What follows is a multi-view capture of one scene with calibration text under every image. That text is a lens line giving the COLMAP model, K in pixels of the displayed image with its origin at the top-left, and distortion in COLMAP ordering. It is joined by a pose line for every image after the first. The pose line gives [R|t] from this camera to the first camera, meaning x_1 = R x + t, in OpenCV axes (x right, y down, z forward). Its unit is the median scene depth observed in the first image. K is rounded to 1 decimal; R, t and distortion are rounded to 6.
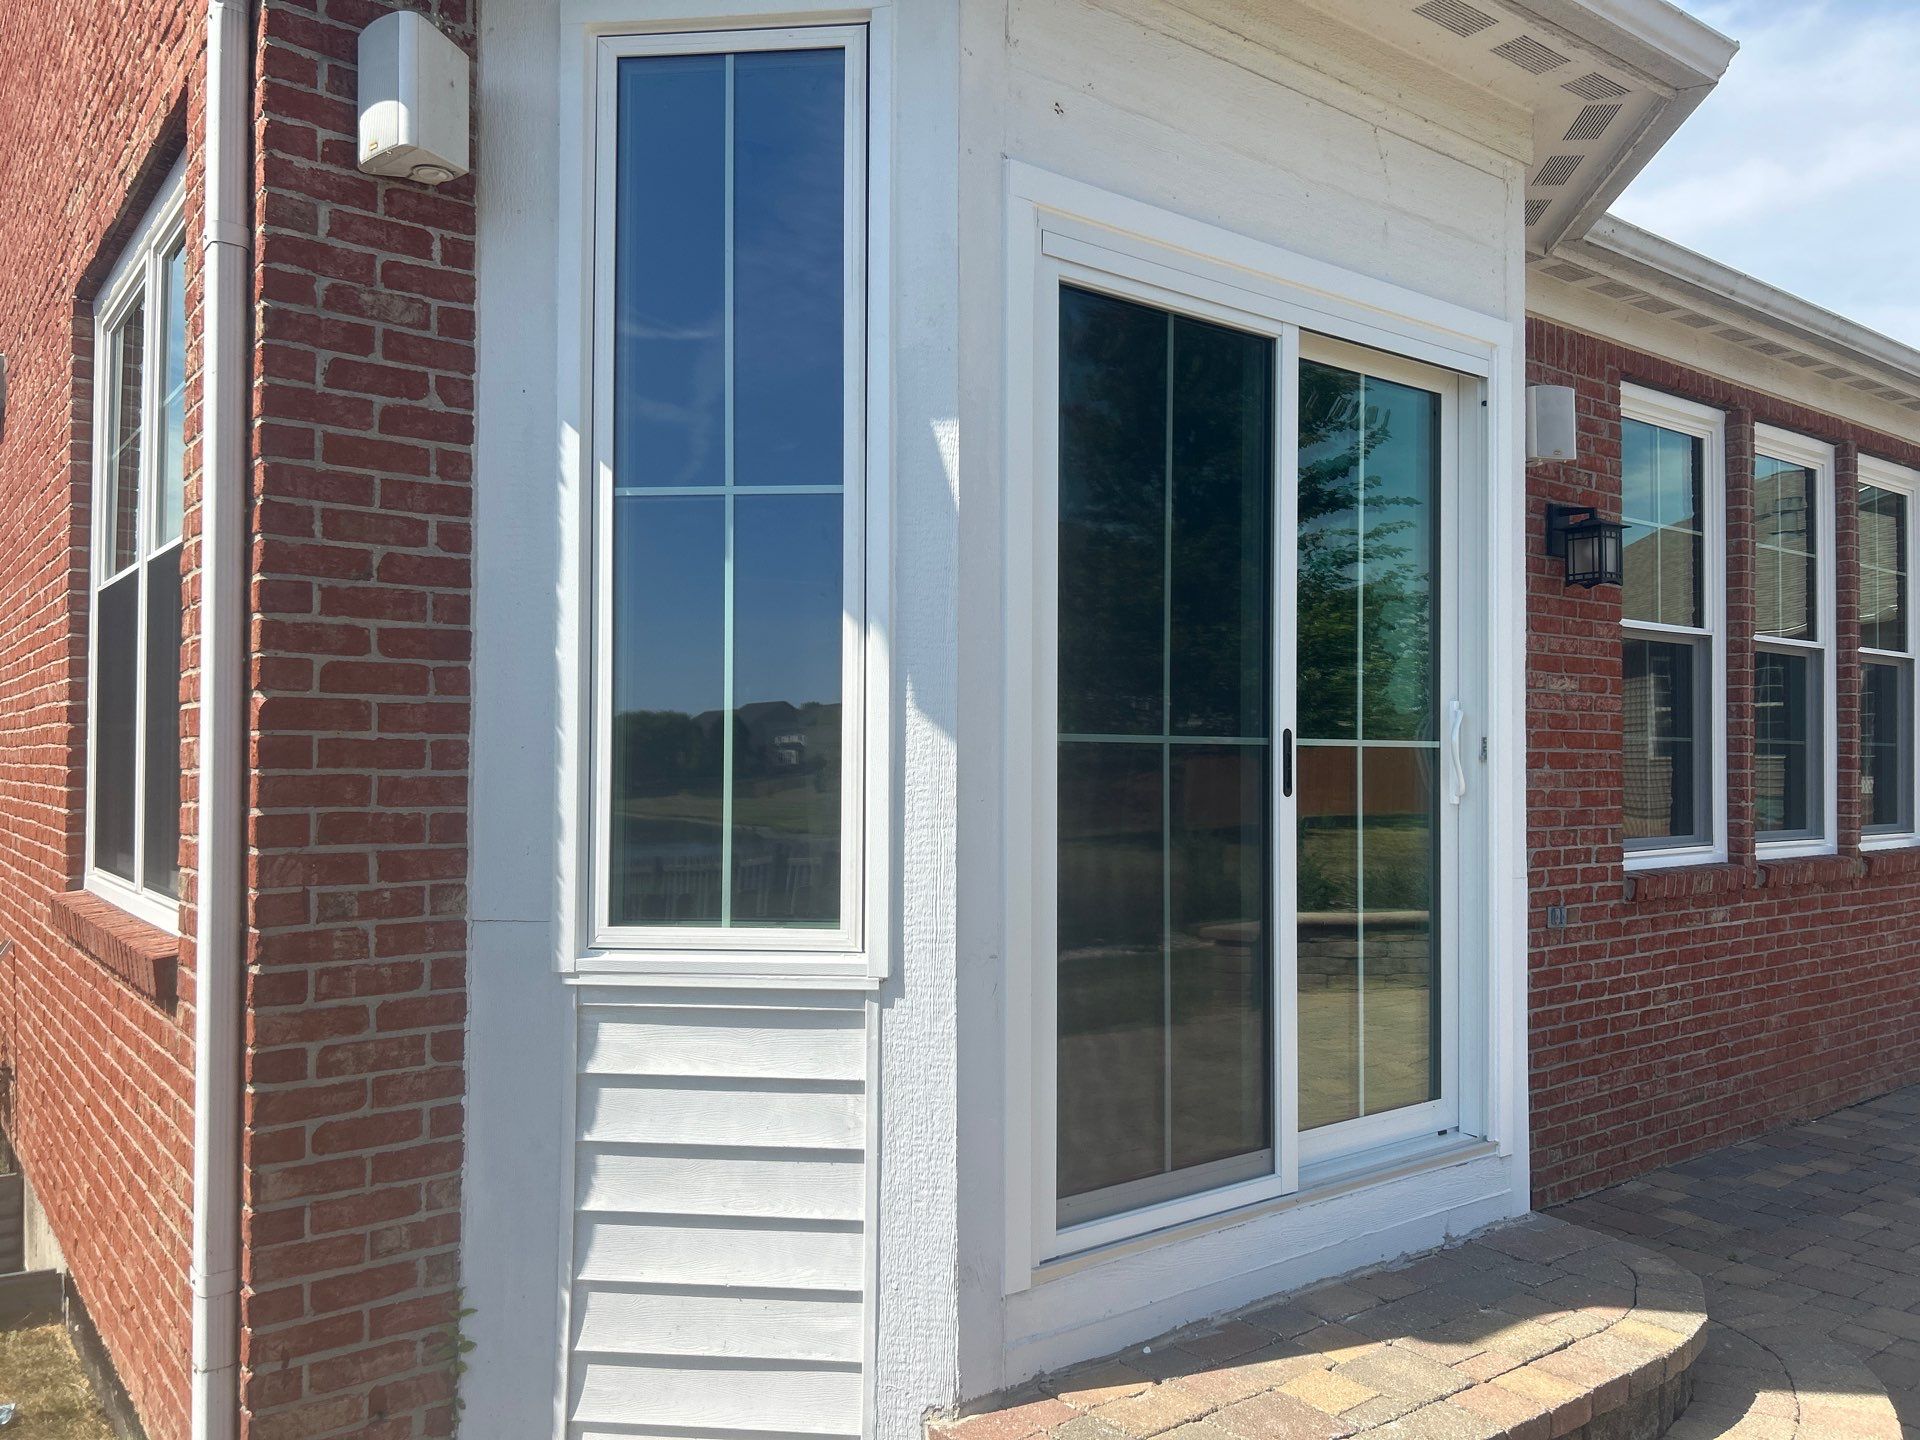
lens RADIAL K [[1456.7, 0, 958.2], [0, 1456.7, 722.3], [0, 0, 1]] dist [-0.010426, 0.046729]
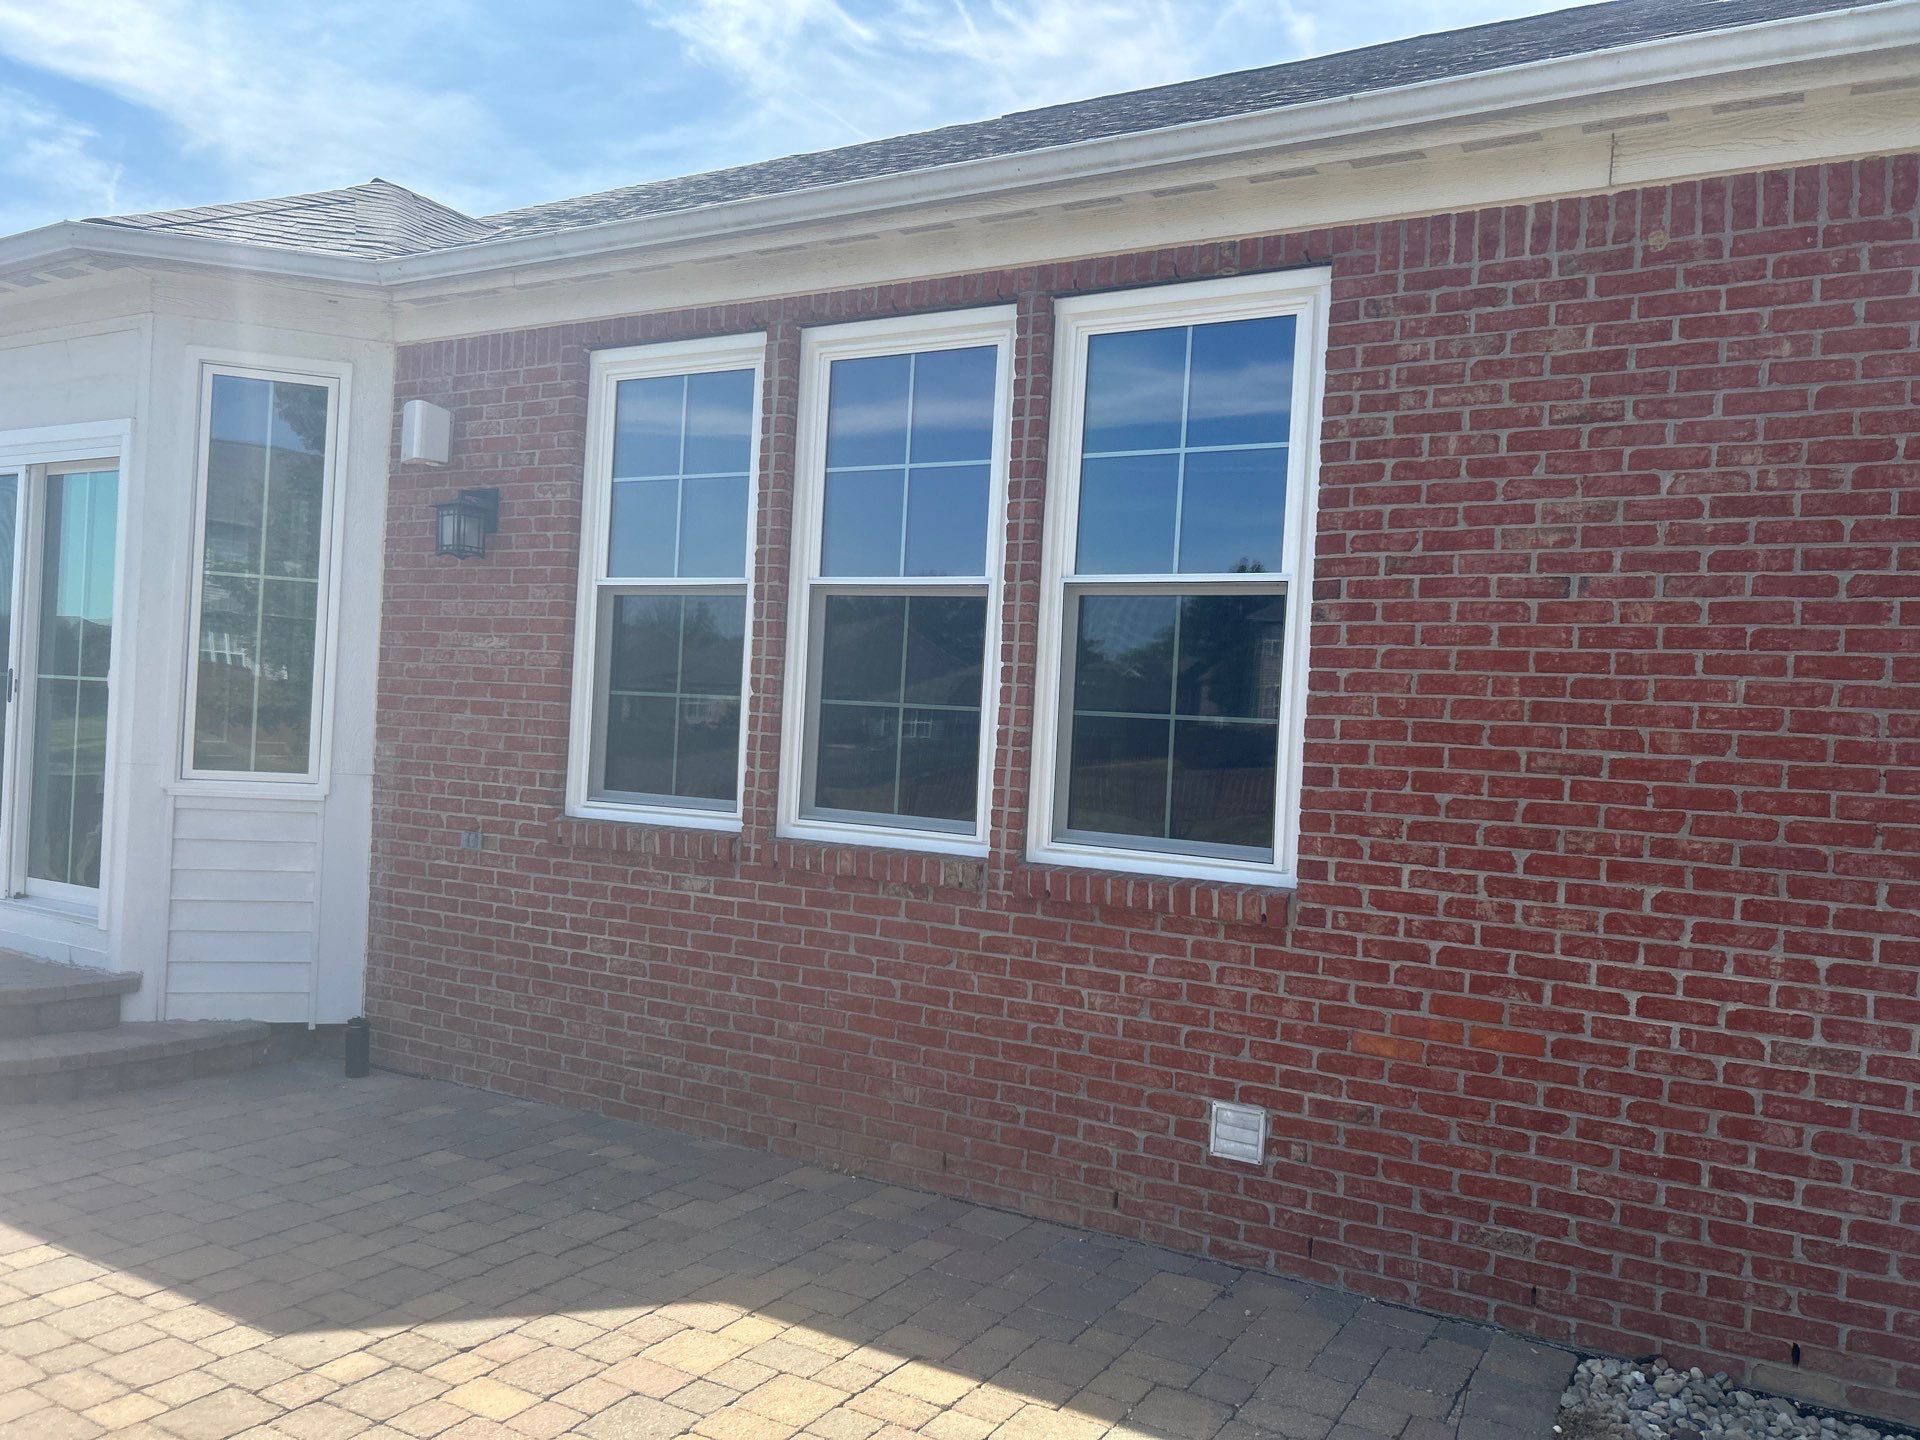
lens RADIAL K [[1449.9, 0, 961.7], [0, 1449.9, 728.6], [0, 0, 1]] dist [0.076151, -0.077546]
pose [[0.373471, 0.012496, -0.927558, 3.089888], [-0.025824, 0.999662, 0.003069, 0.055055], [0.927282, 0.022807, 0.373668, 1.727961]]
